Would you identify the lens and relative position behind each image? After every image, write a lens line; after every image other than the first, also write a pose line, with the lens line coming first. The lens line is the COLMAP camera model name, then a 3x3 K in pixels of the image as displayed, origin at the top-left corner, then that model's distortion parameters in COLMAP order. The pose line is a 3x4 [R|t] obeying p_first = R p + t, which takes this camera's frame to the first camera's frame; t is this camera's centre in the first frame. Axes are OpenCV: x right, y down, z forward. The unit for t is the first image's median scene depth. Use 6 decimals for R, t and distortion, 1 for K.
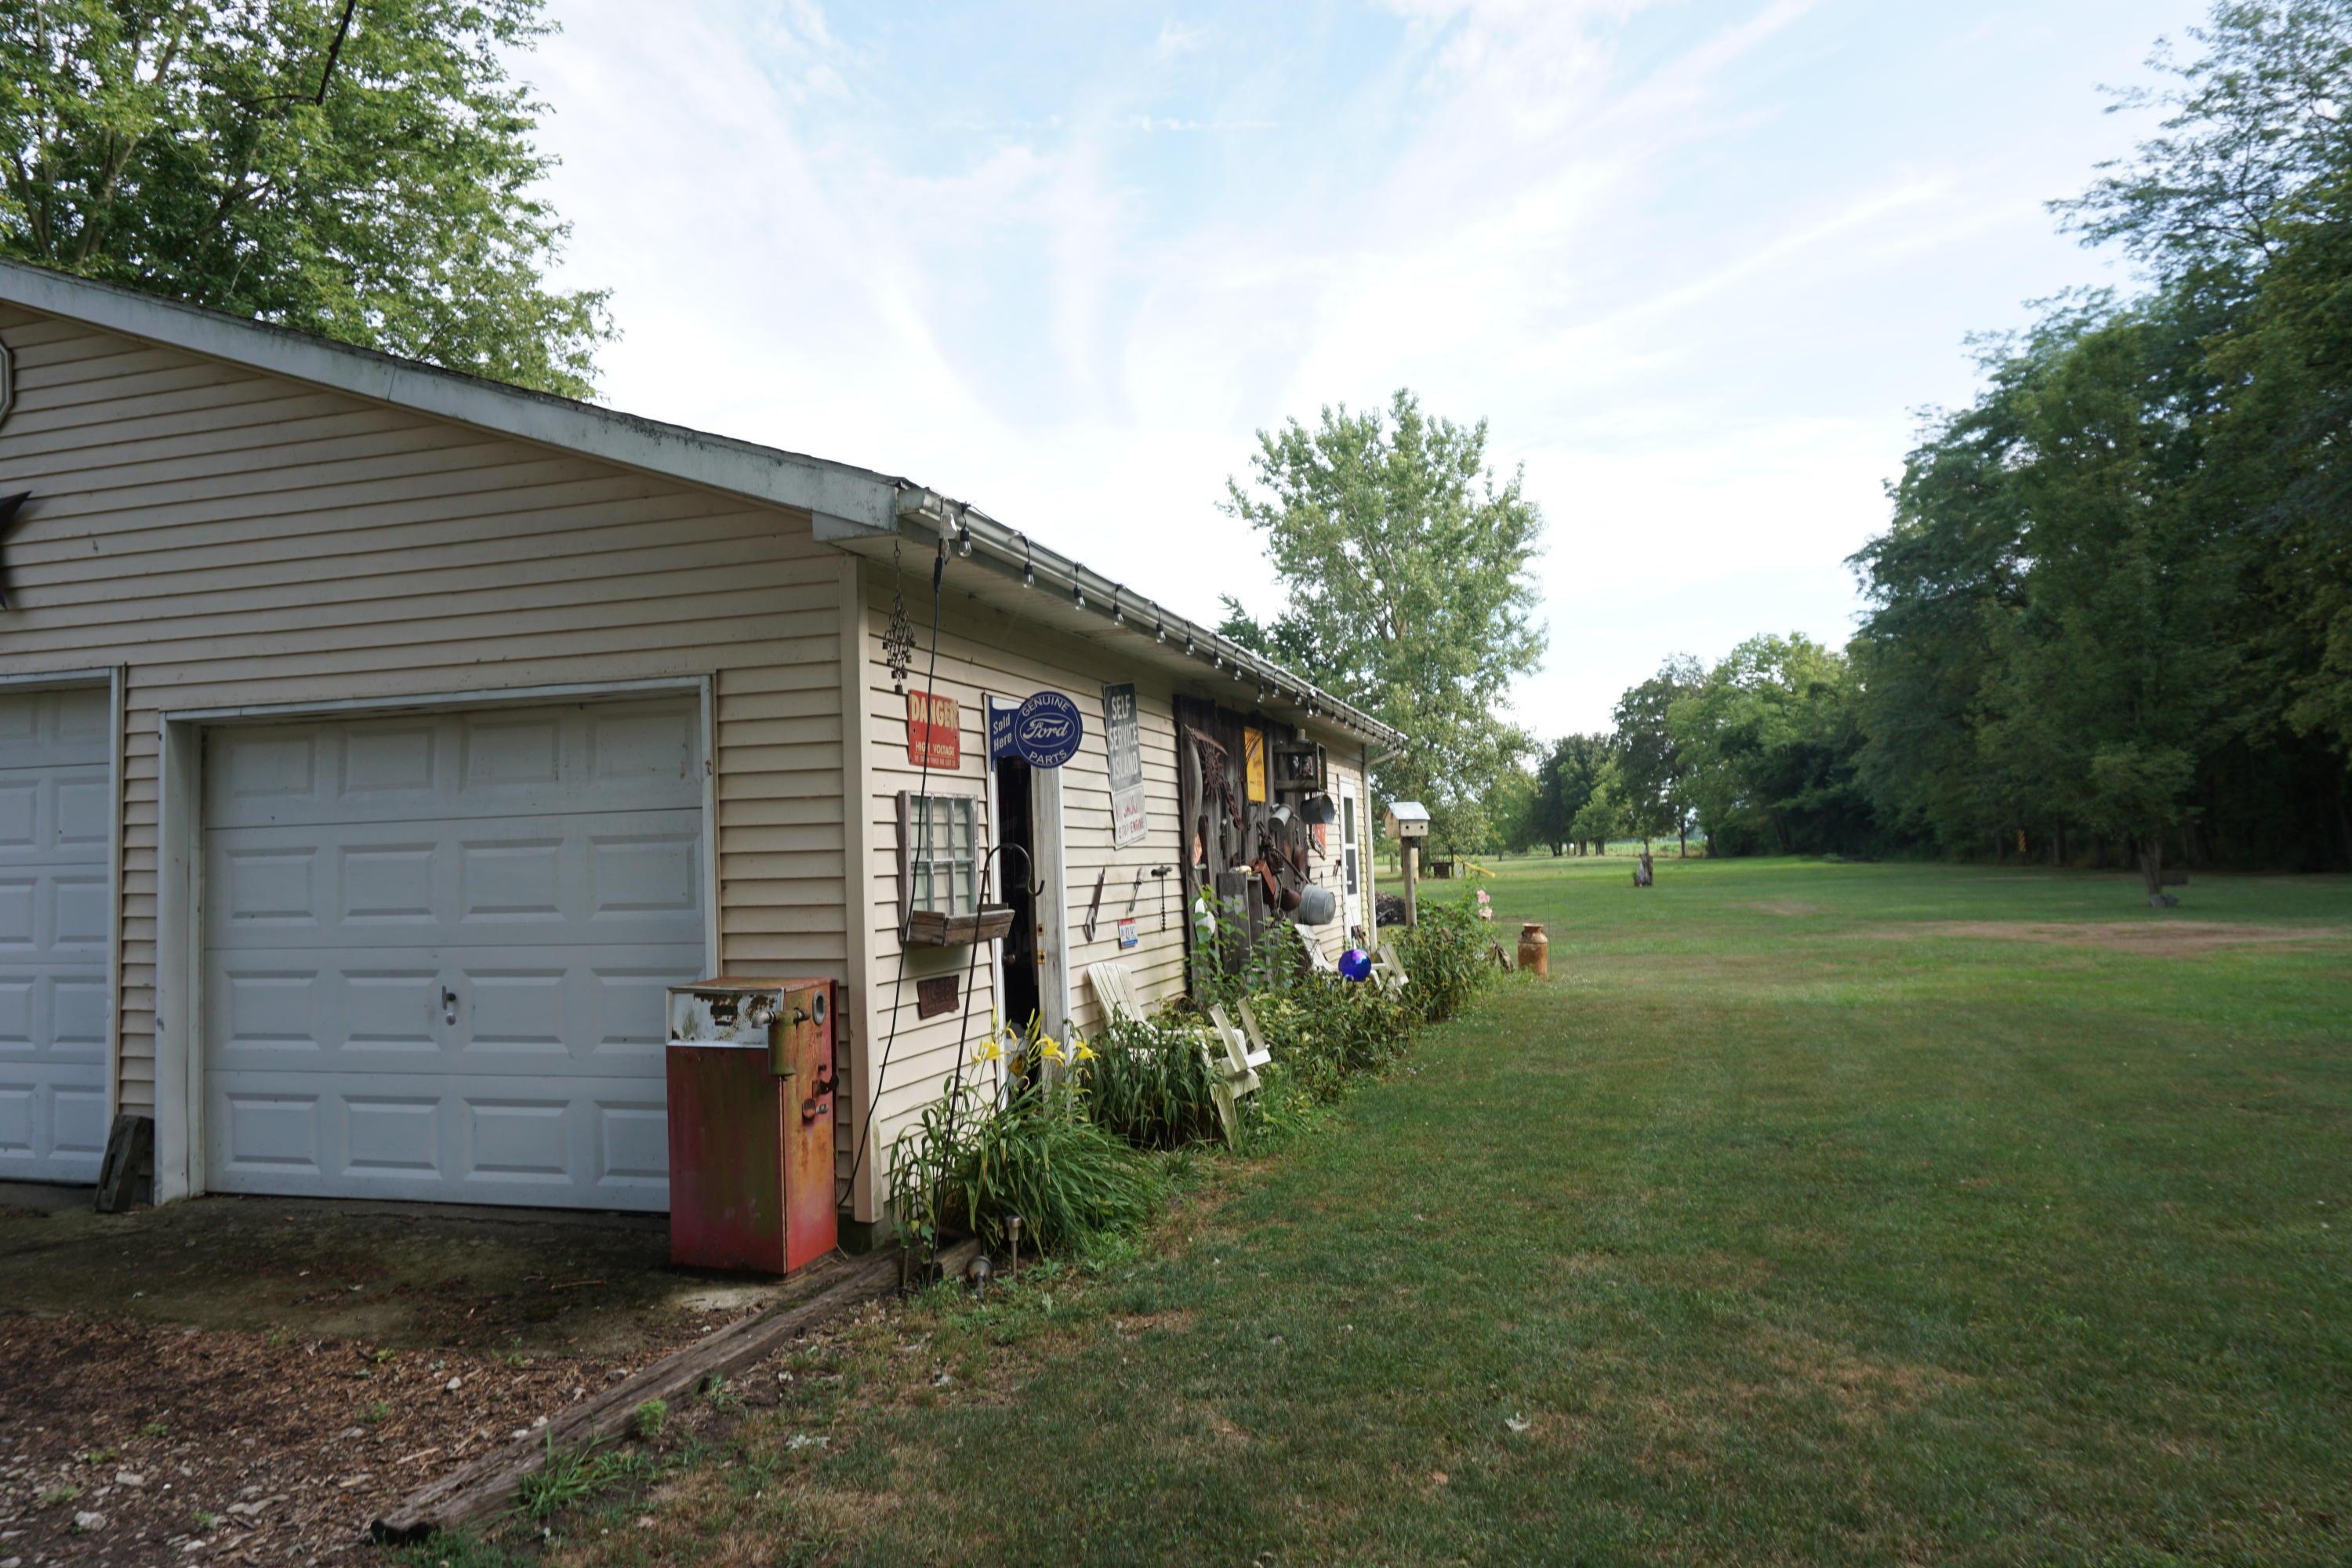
lens RADIAL K [[1590.7, 0, 1166.0], [0, 1590.7, 776.4], [0, 0, 1]] dist [-0.062509, 0.030236]
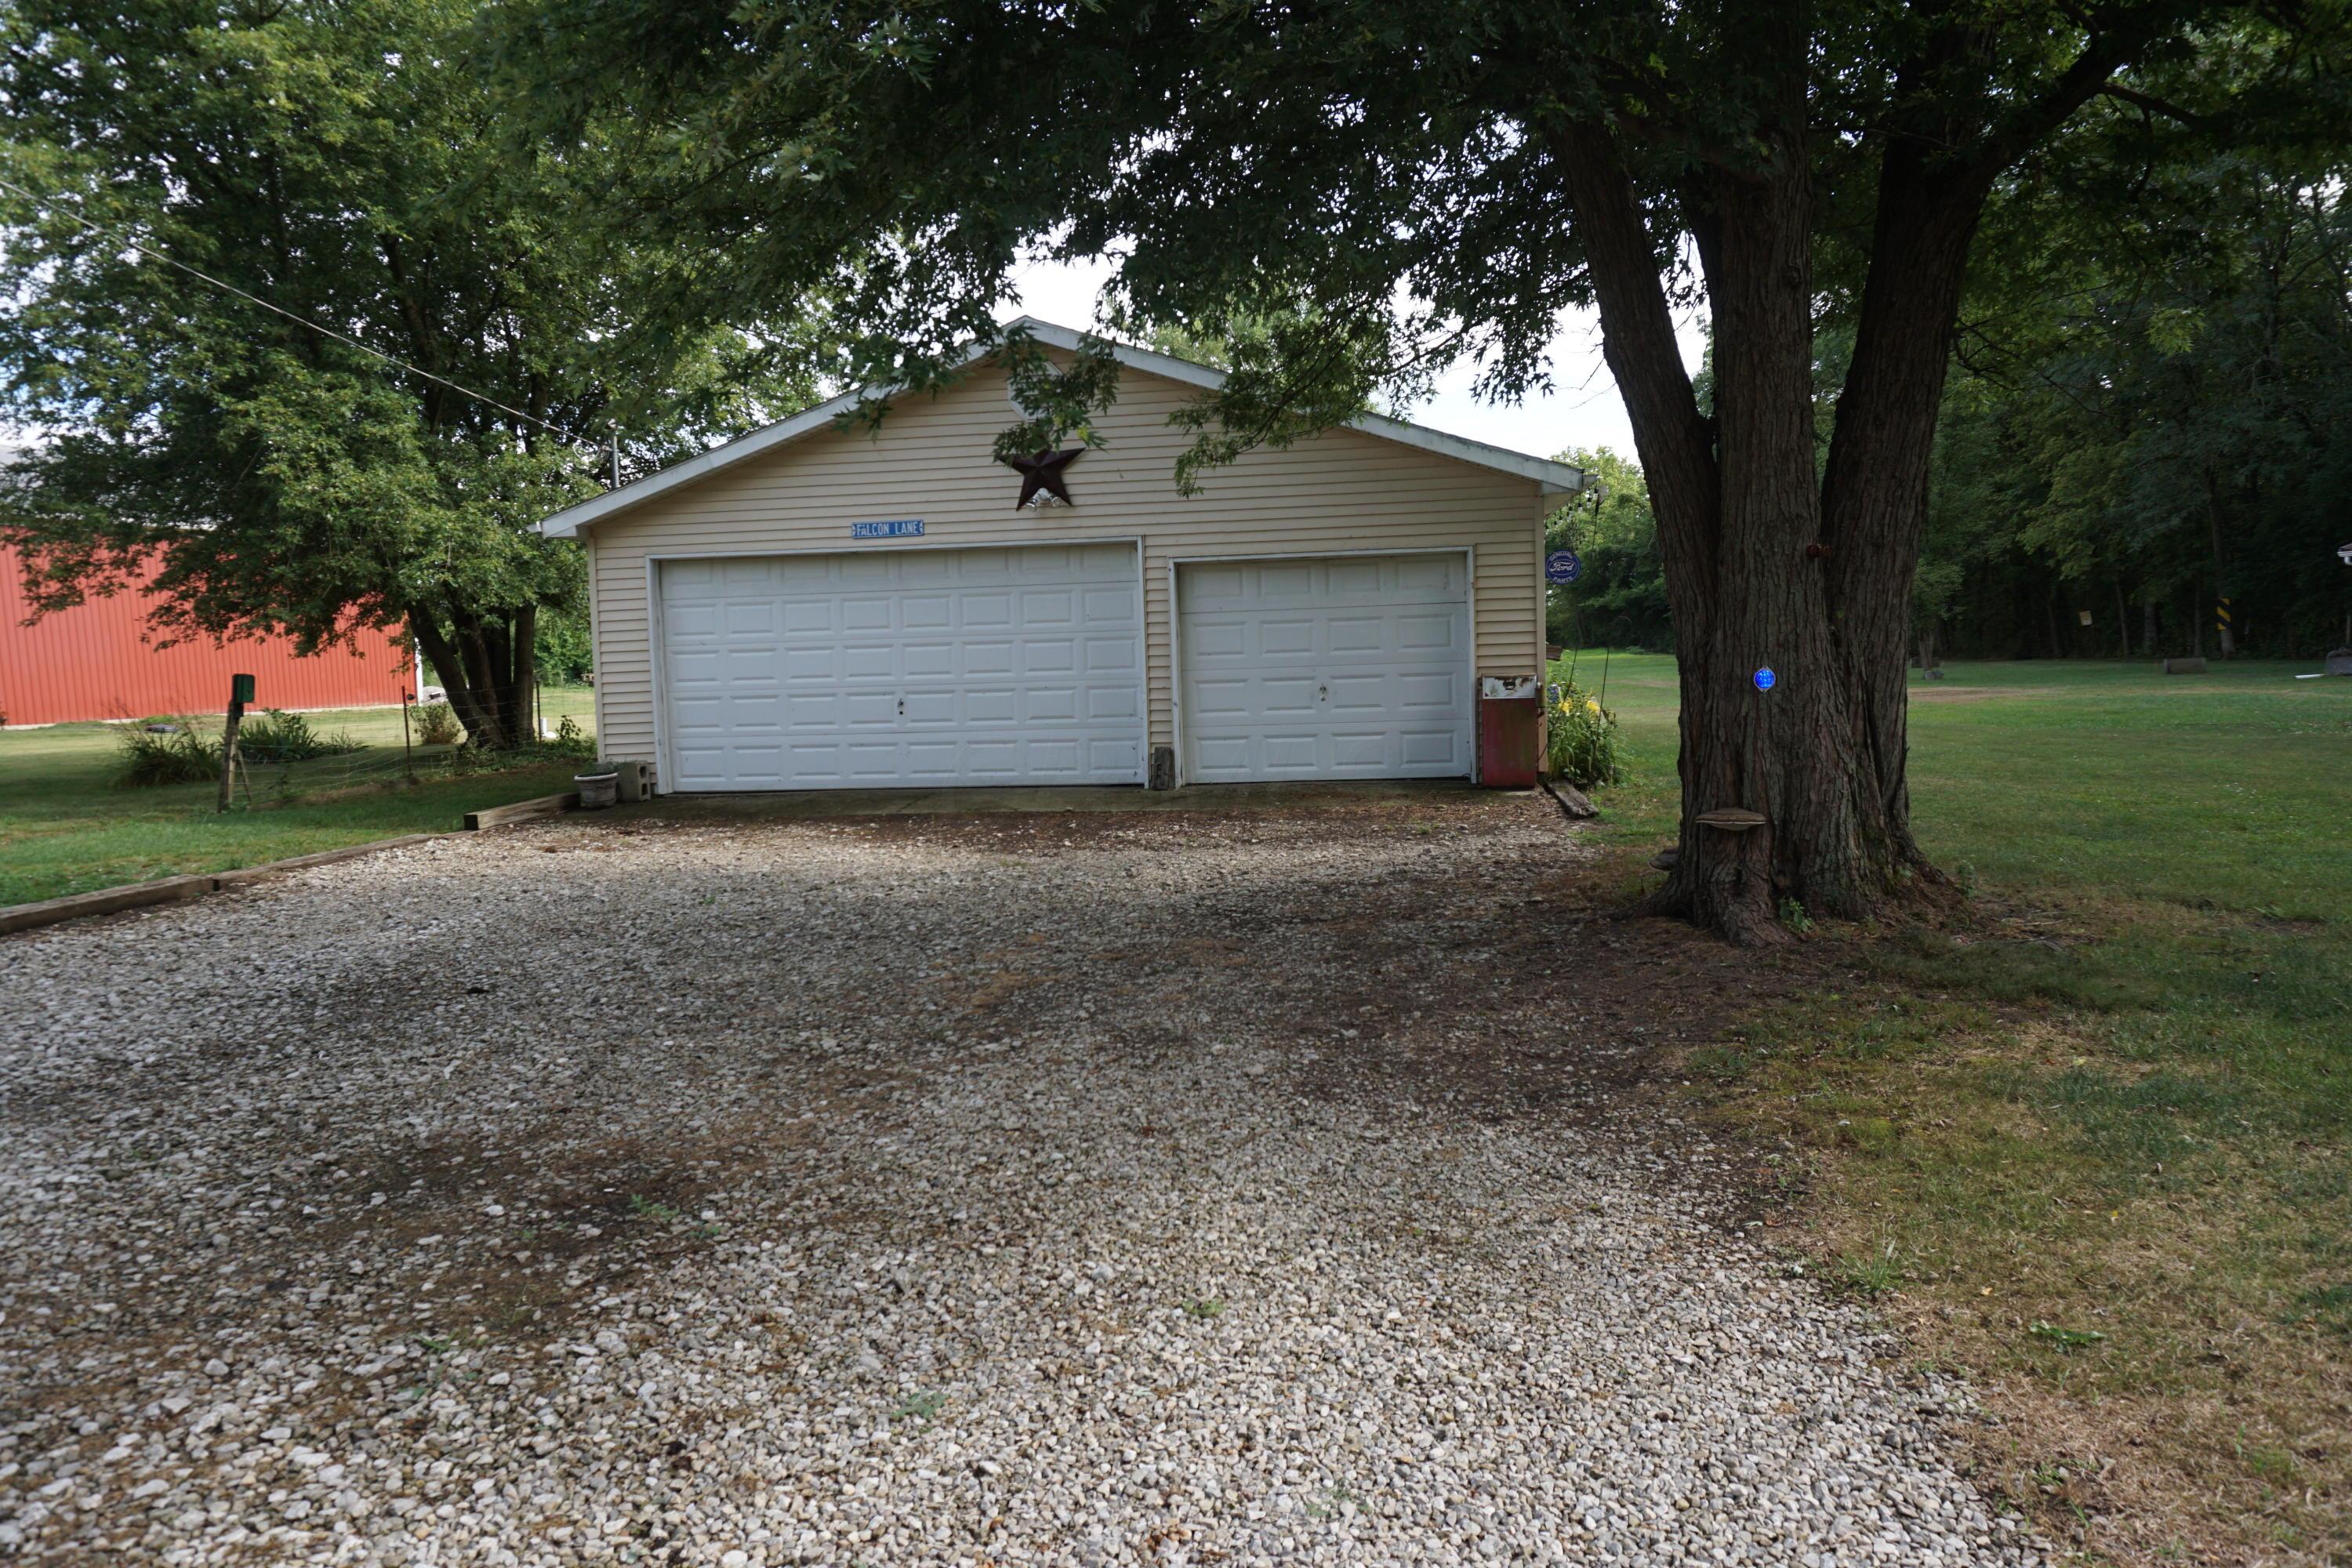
lens RADIAL K [[1590.7, 0, 1184.2], [0, 1590.7, 793.3], [0, 0, 1]] dist [-0.062509, 0.030236]
pose [[0.988347, -0.018465, 0.151094, -0.231890], [-0.002417, 0.990586, 0.136870, -0.004802], [-0.152199, -0.135640, 0.978998, -0.279010]]
